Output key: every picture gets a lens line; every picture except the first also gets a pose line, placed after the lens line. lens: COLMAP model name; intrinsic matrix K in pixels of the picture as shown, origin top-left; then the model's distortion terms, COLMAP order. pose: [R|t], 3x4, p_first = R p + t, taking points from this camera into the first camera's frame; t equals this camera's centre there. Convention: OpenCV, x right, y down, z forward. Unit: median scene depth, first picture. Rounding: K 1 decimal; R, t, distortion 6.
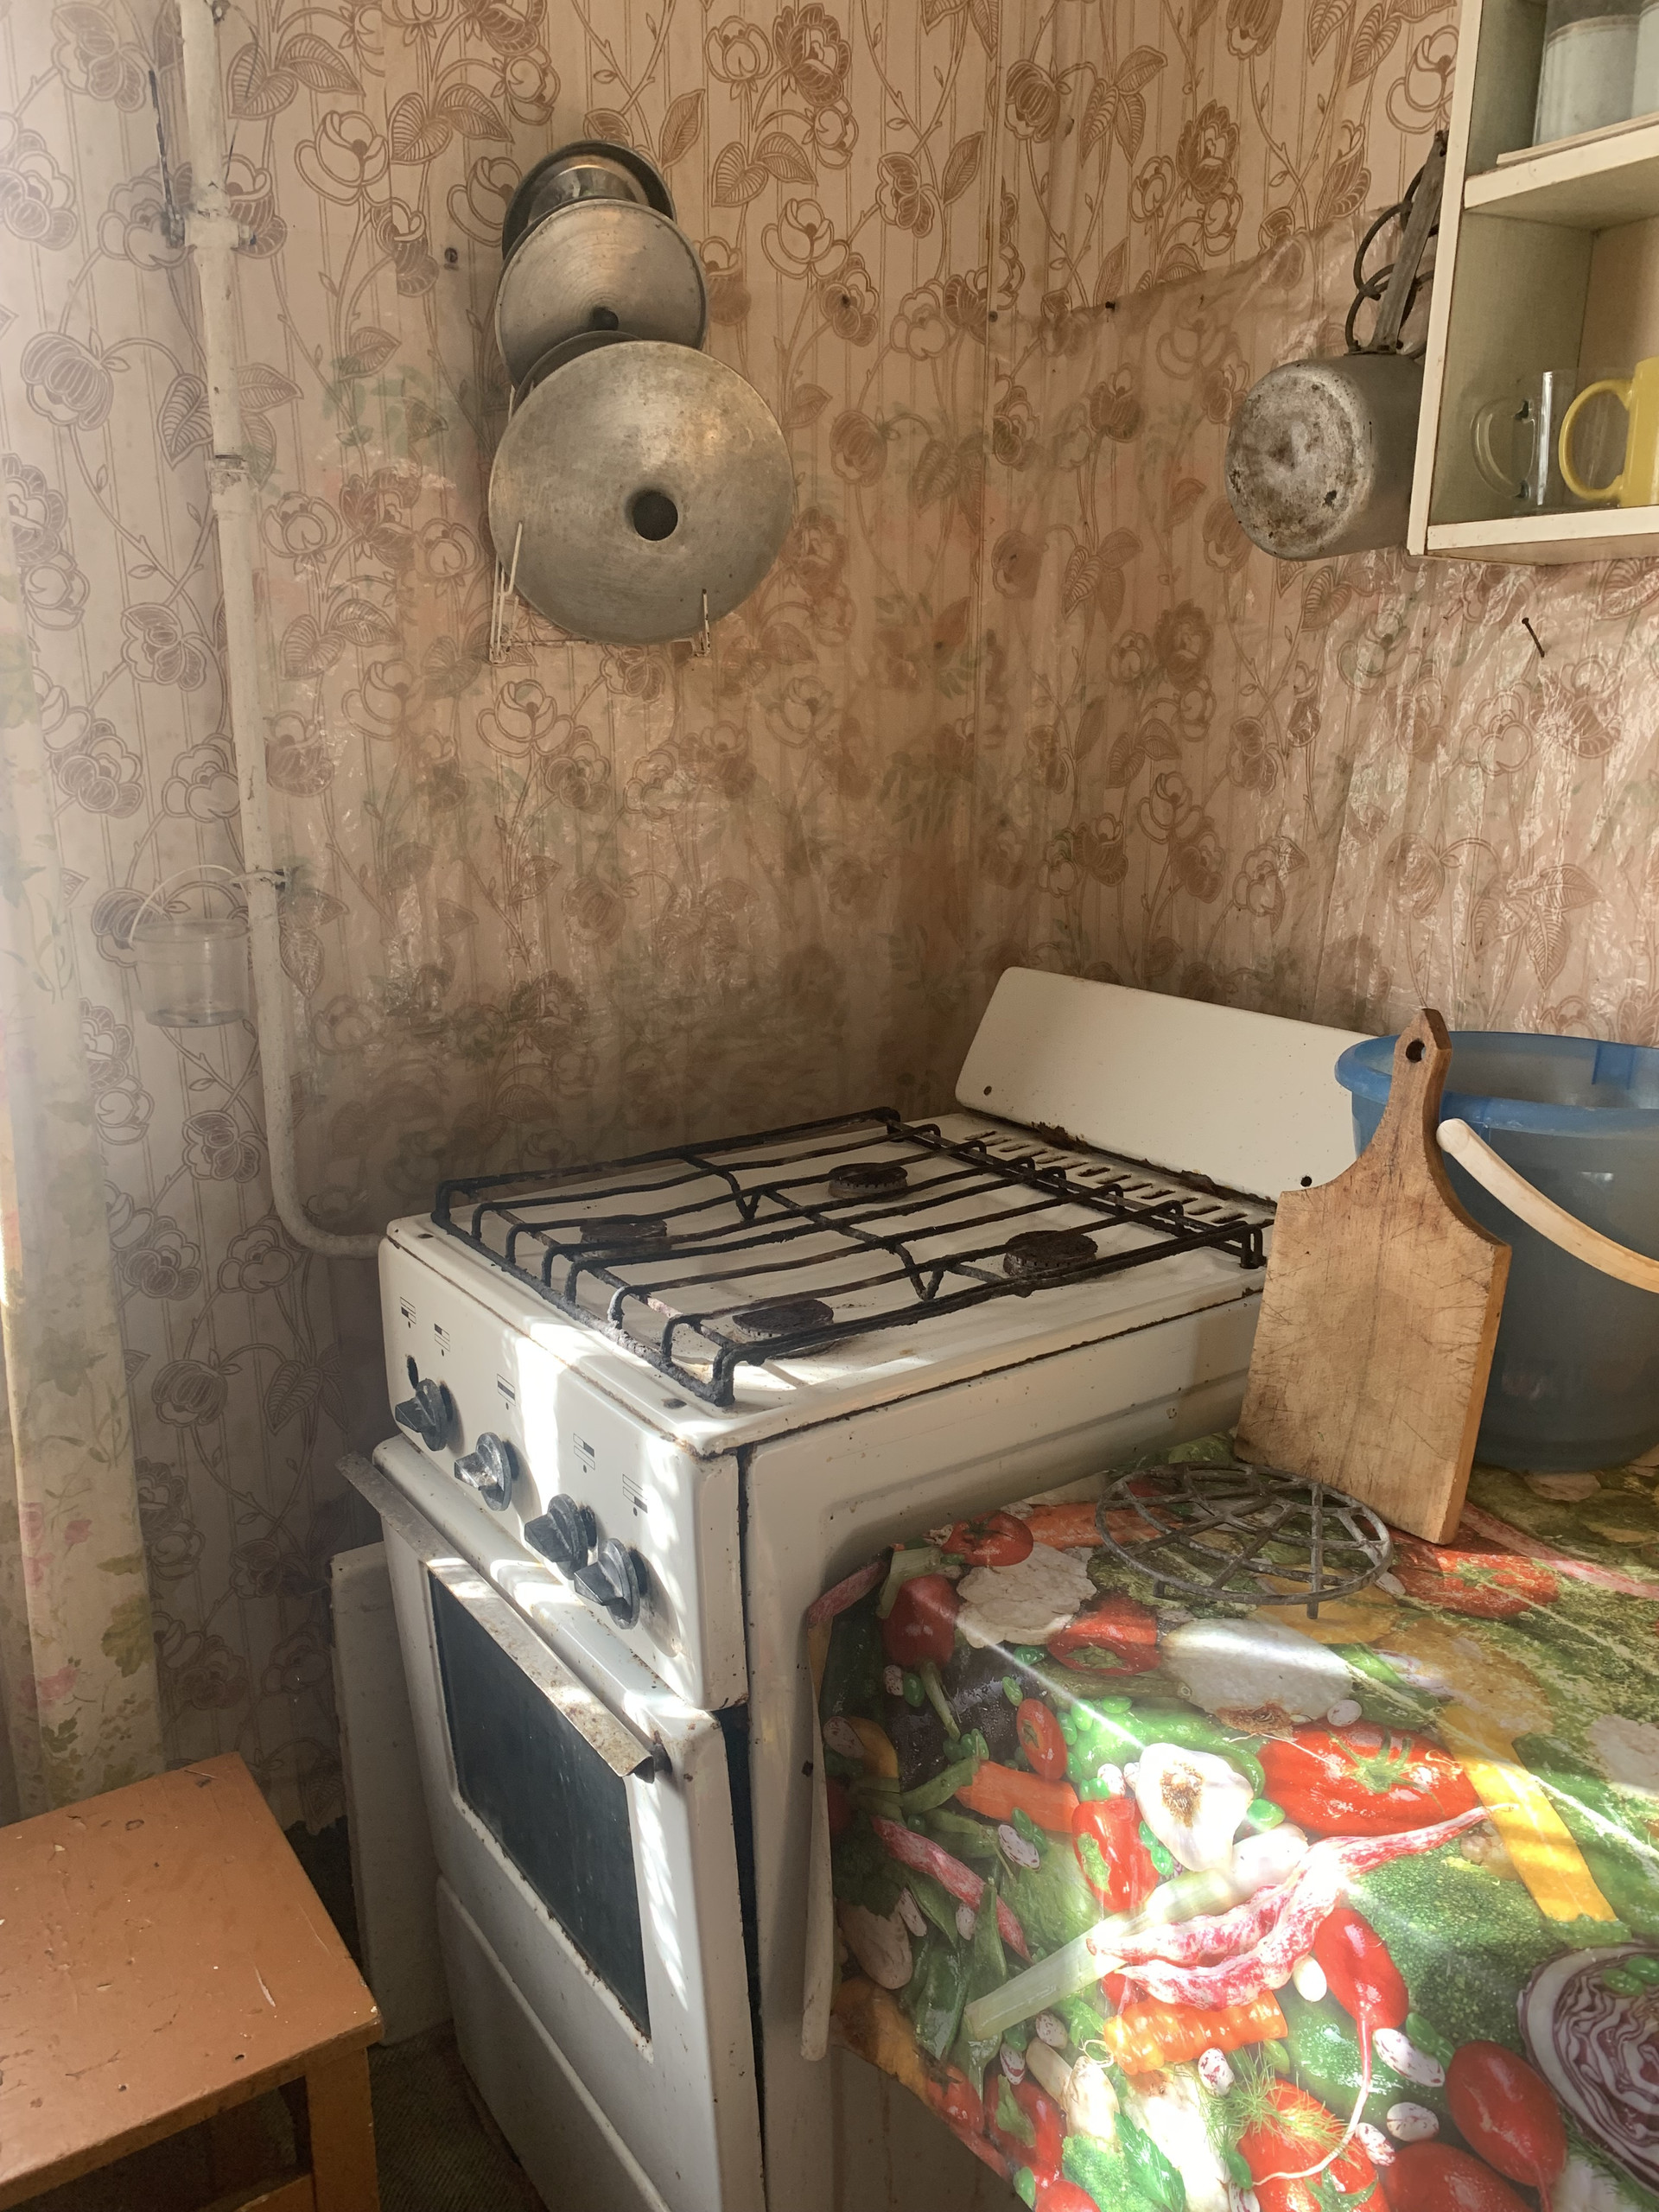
lens RADIAL K [[1810.4, 0, 822.8], [0, 1810.4, 1139.8], [0, 0, 1]] dist [0.111502, -0.200099]
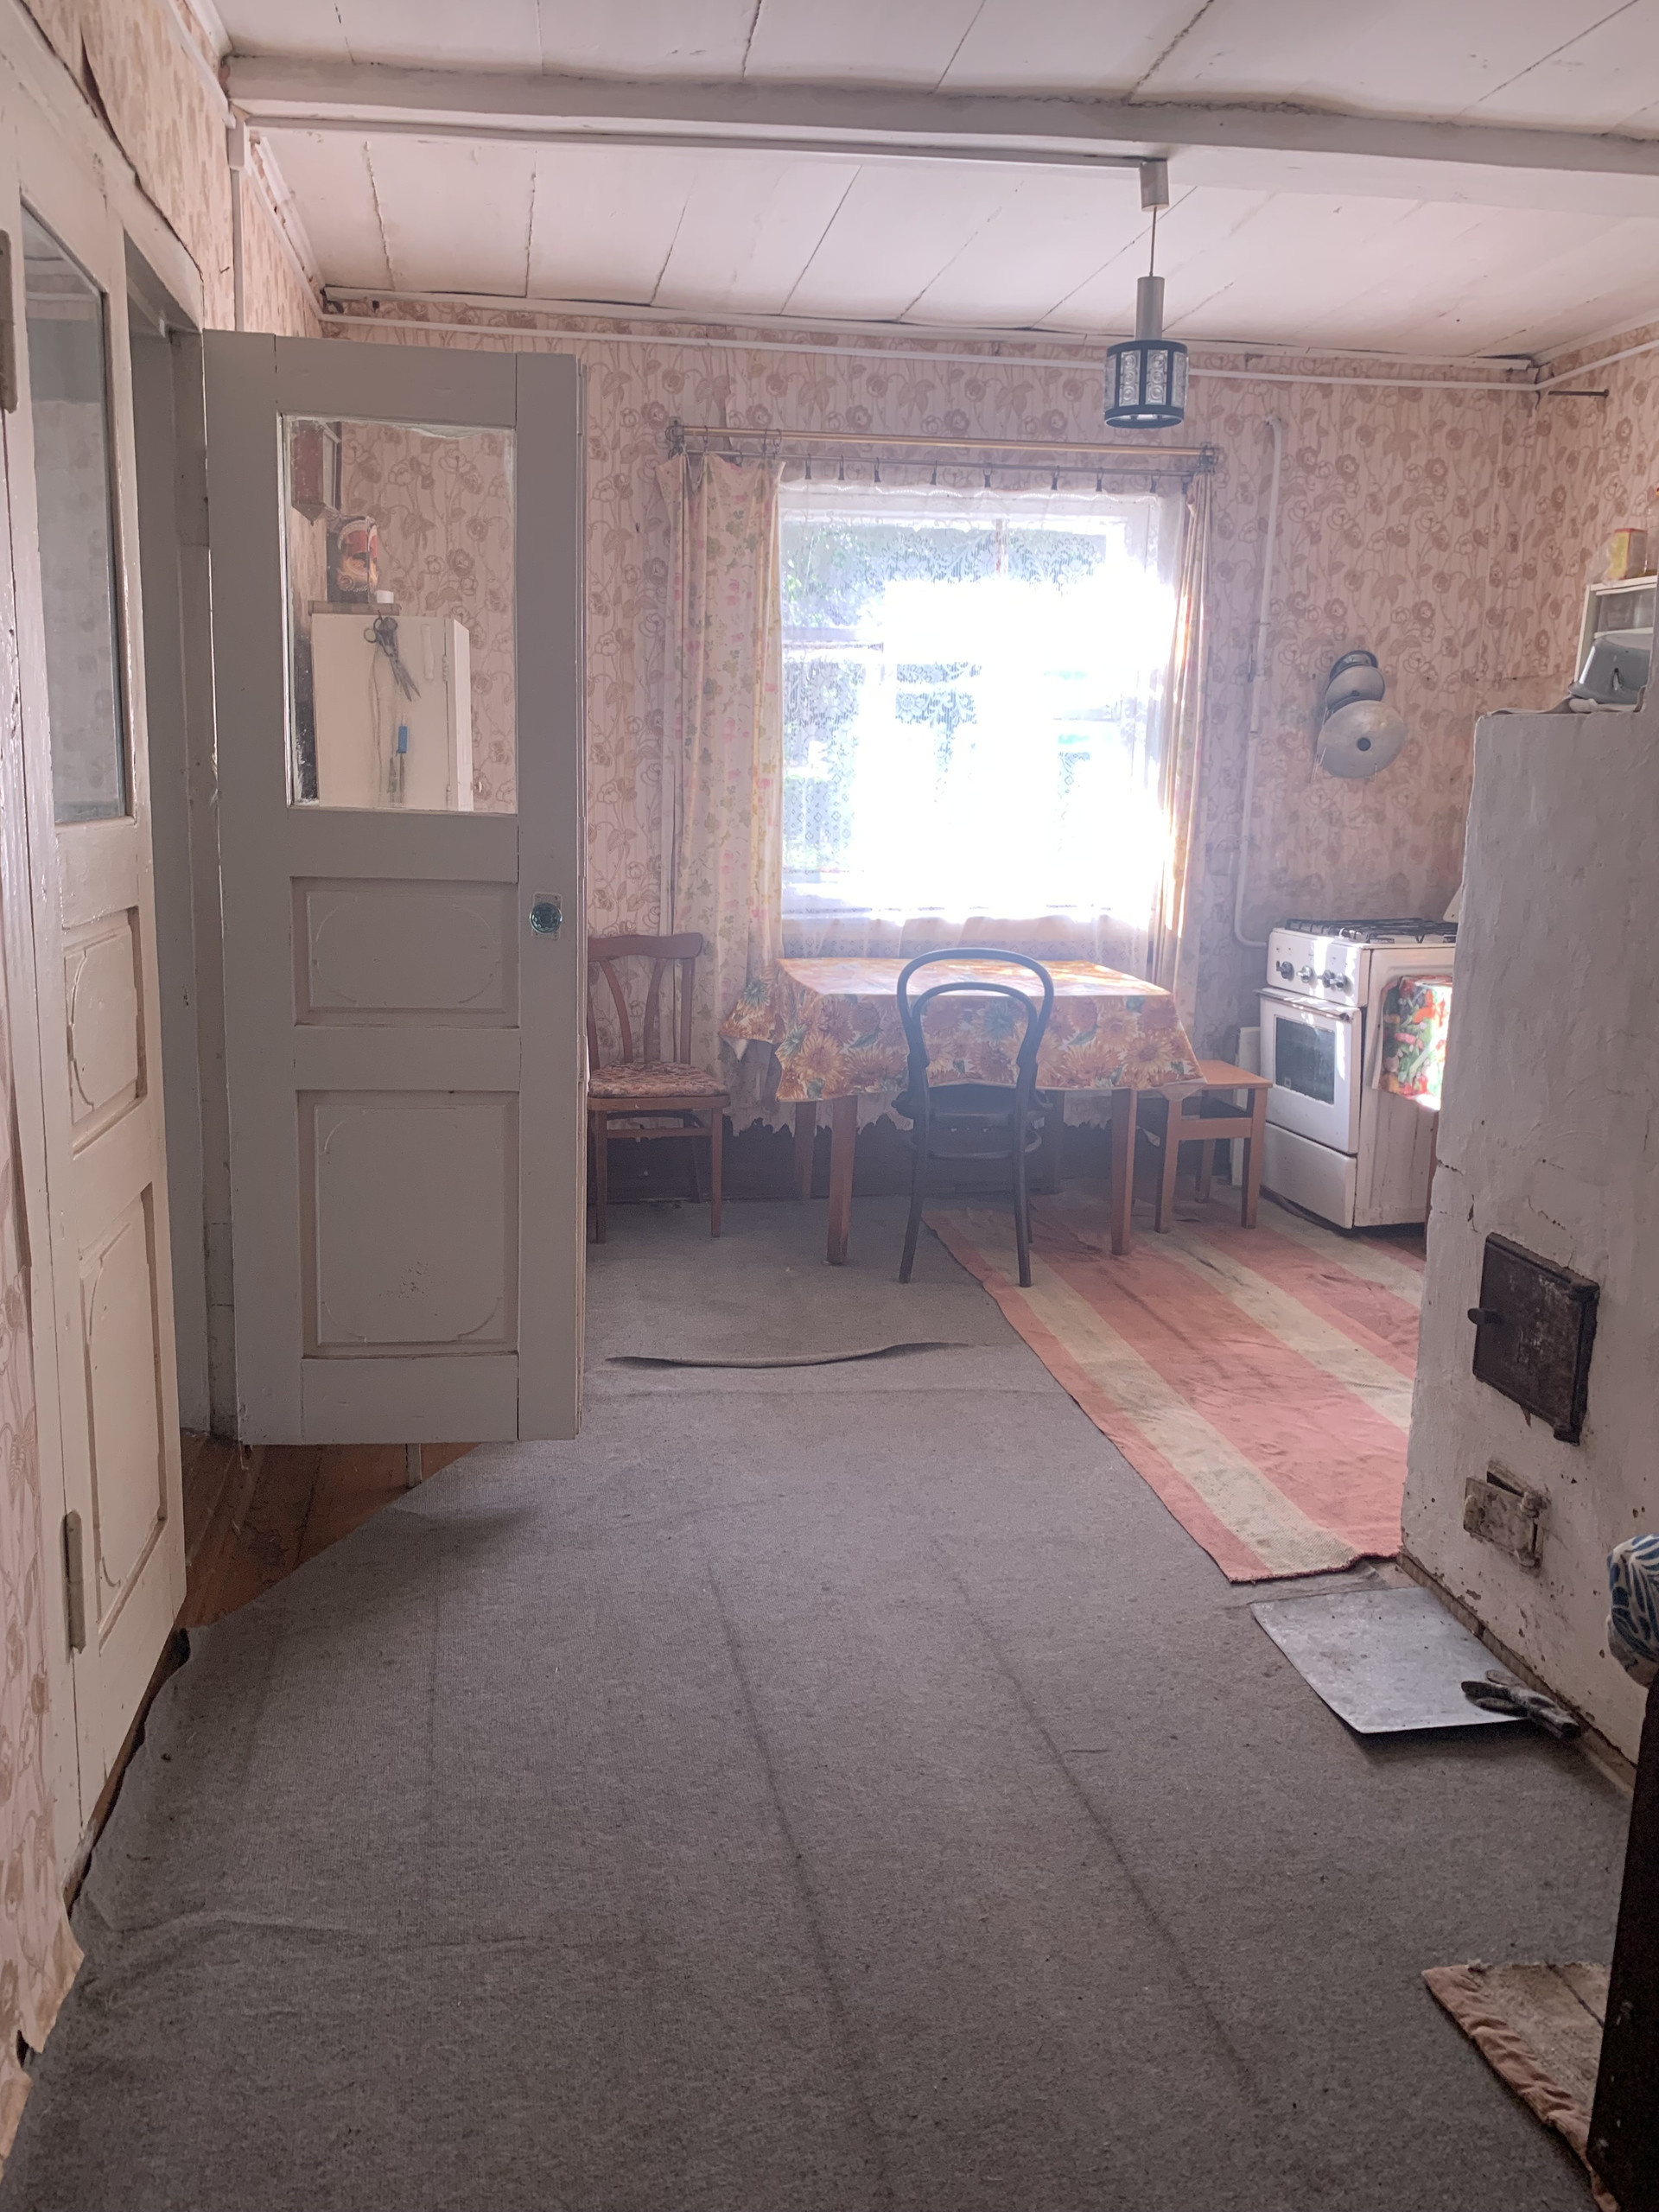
lens RADIAL K [[1691.4, 0, 828.1], [0, 1691.4, 1098.5], [0, 0, 1]] dist [0.009437, -0.005568]
pose [[0.940036, 0.088146, -0.329488, 0.071835], [-0.104883, 0.993926, -0.033333, 0.539101], [0.324548, 0.065892, 0.943571, -2.294864]]
